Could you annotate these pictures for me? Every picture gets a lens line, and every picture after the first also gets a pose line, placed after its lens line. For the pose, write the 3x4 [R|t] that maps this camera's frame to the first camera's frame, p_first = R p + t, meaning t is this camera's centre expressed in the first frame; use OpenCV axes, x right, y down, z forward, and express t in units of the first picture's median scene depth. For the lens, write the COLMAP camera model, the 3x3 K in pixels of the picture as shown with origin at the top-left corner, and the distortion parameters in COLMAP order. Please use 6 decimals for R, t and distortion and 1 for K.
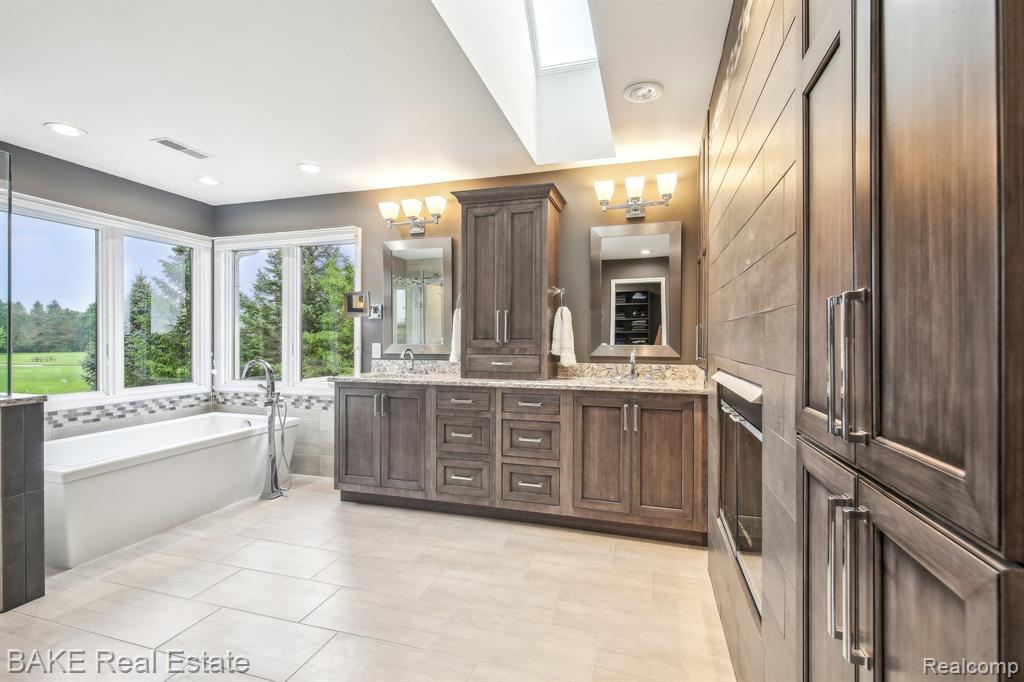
lens RADIAL K [[473.2, 0, 506.6], [0, 473.2, 341.4], [0, 0, 1]] dist [-0.000097, -0.000672]
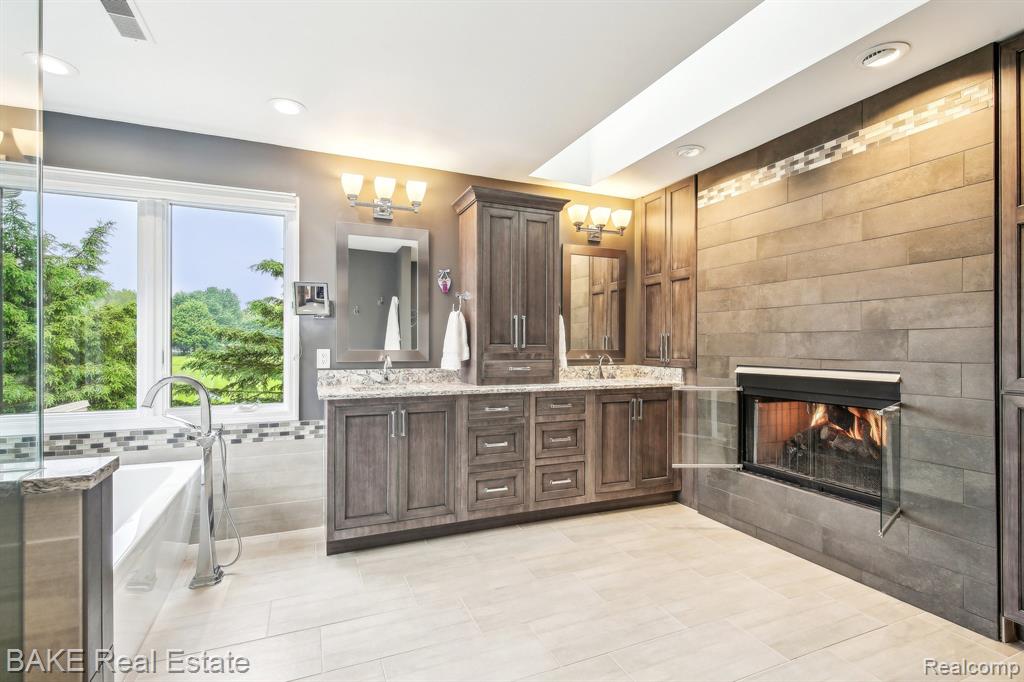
lens RADIAL K [[485.2, 0, 510.9], [0, 485.2, 346.5], [0, 0, 1]] dist [0.010686, -0.000155]
pose [[0.762316, -0.004011, 0.647193, -0.691128], [0.000814, 0.999986, 0.005240, -0.005421], [-0.647205, -0.003468, 0.762308, 0.228536]]
